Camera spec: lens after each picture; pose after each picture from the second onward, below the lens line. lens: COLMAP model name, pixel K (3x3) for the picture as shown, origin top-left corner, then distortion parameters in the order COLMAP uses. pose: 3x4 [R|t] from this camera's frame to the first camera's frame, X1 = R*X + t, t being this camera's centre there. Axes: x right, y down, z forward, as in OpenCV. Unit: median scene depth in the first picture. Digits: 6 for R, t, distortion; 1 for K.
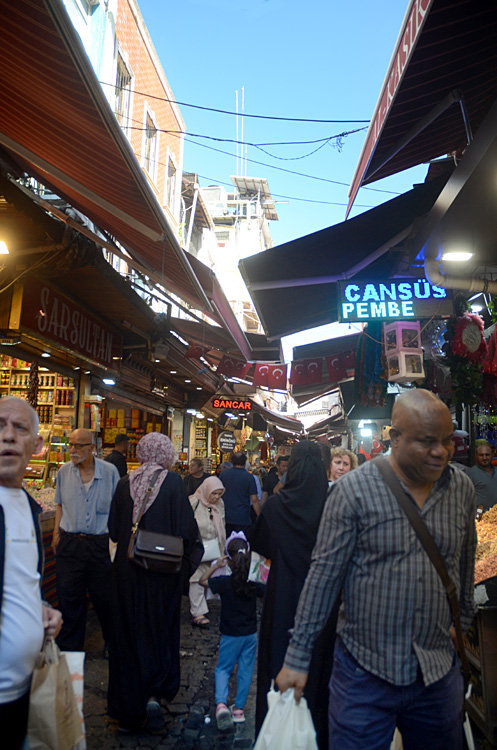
lens RADIAL K [[605.7, 0, 248.5], [0, 605.7, 375.0], [0, 0, 1]] dist [-0.066921, 0.015235]
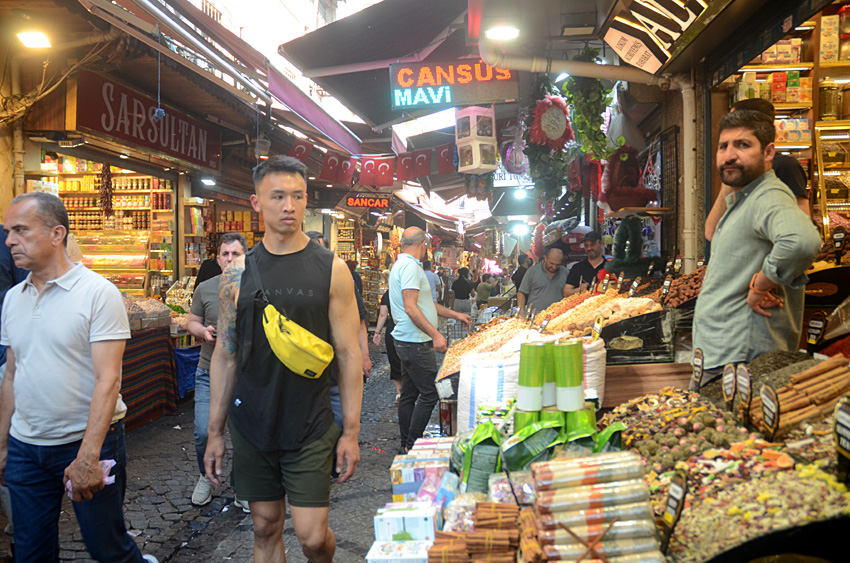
lens RADIAL K [[686.5, 0, 425.0], [0, 686.5, 281.5], [0, 0, 1]] dist [-0.066921, 0.015235]
pose [[0.999000, -0.021984, -0.038924, 0.155450], [0.028065, 0.986176, 0.163308, 0.000152], [0.034796, -0.164237, 0.985807, -0.043424]]
